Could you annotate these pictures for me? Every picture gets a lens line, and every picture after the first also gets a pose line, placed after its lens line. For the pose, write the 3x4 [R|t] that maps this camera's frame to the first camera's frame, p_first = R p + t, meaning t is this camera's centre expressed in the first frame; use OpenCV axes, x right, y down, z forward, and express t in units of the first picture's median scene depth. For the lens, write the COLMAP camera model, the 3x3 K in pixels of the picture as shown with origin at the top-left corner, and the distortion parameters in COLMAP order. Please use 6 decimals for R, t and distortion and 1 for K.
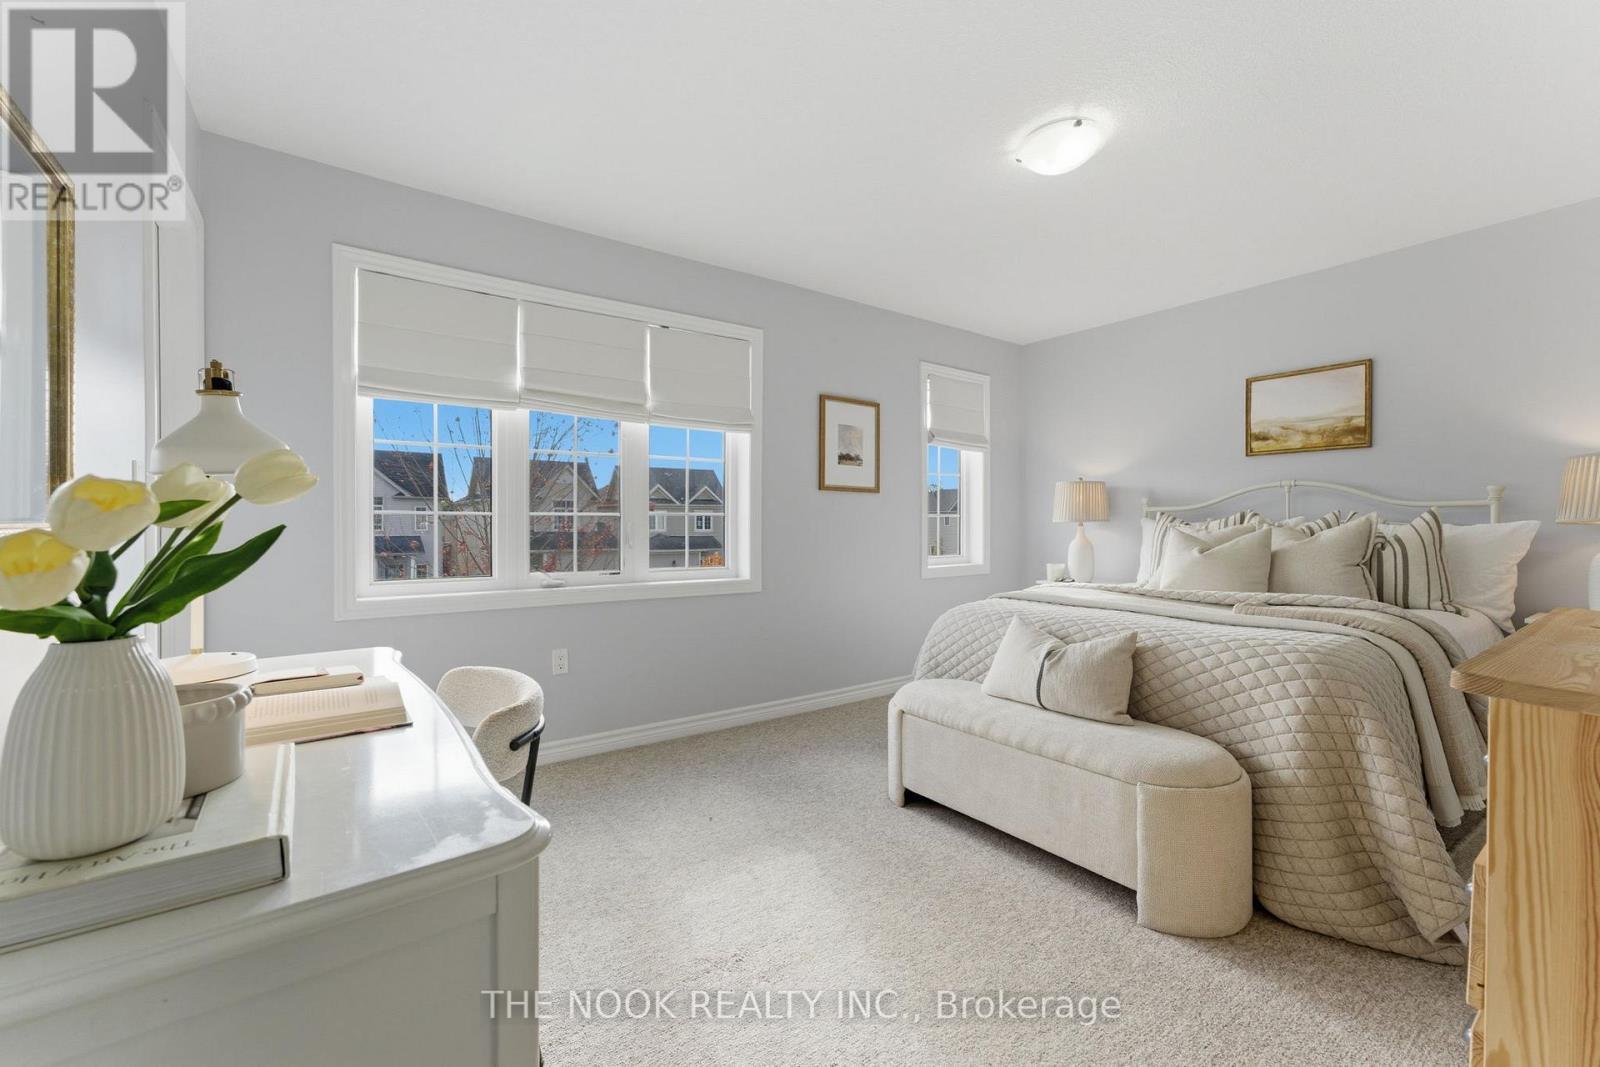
lens RADIAL K [[650.5, 0, 800.0], [0, 650.5, 533.5], [0, 0, 1]] dist [-0.070382, 0.000321]
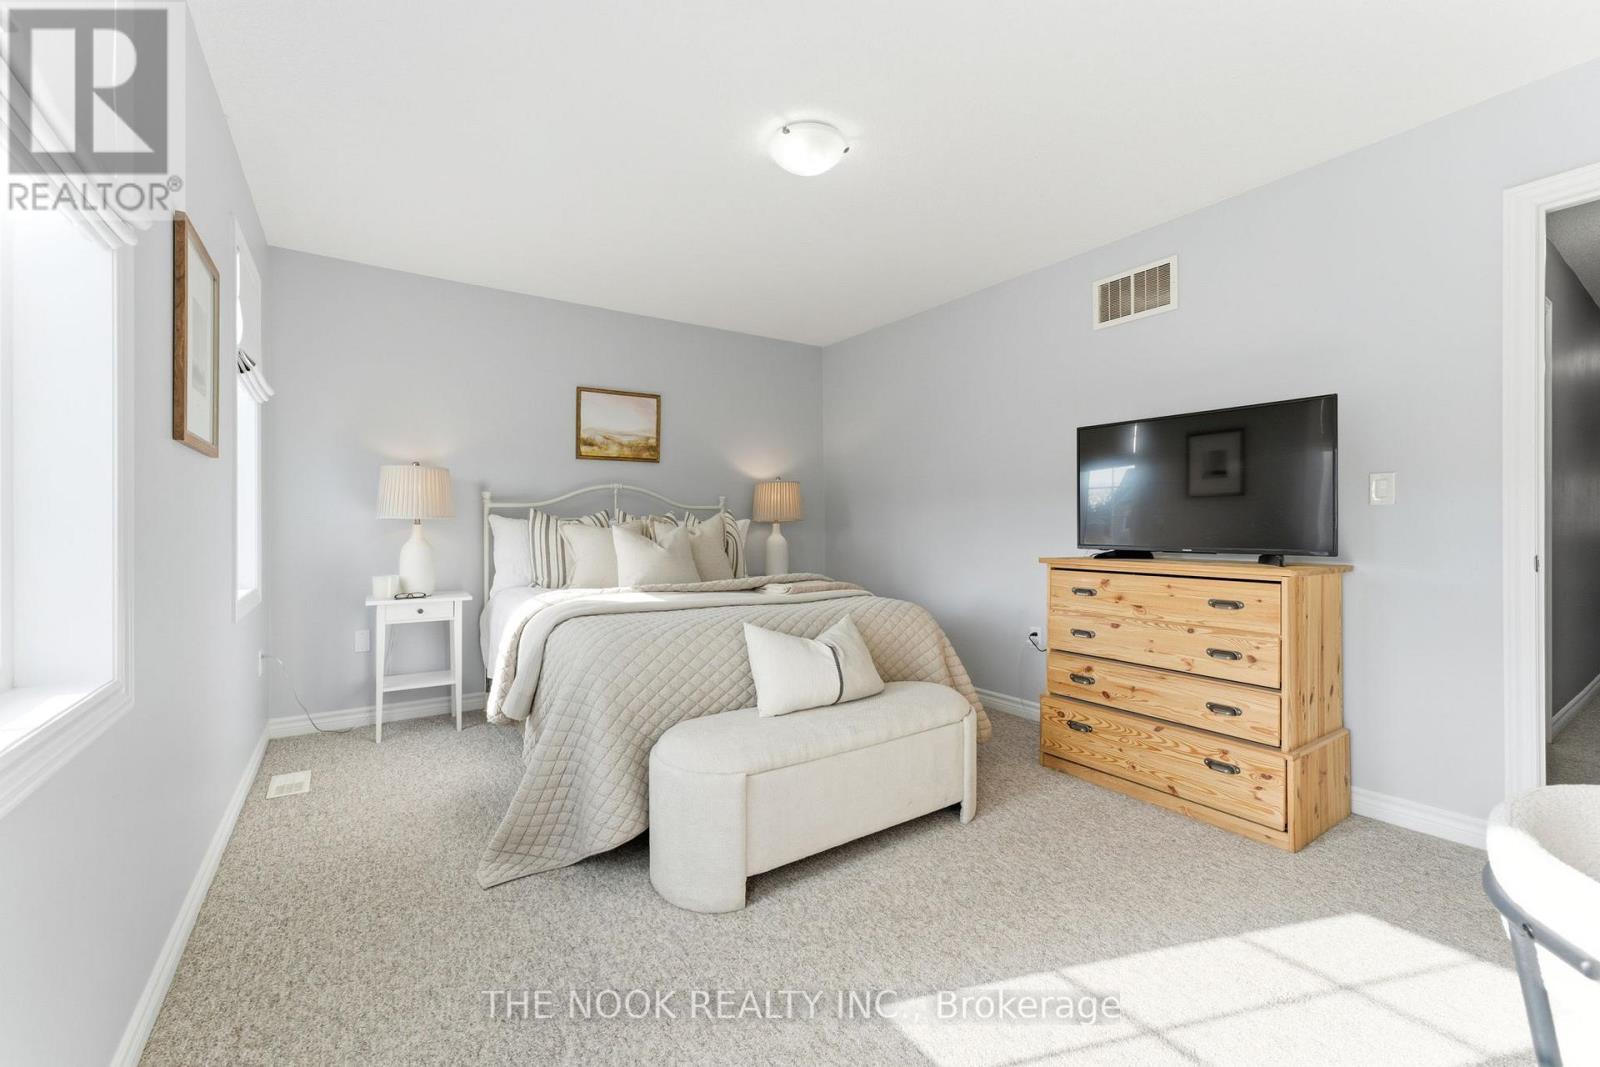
lens RADIAL K [[640.3, 0, 797.4], [0, 640.3, 520.8], [0, 0, 1]] dist [0.000817, 0.000097]
pose [[0.031923, 0.004311, 0.999481, -0.400415], [0.008876, 0.999950, -0.004596, -0.008868], [-0.999451, 0.009018, 0.031883, 0.634415]]
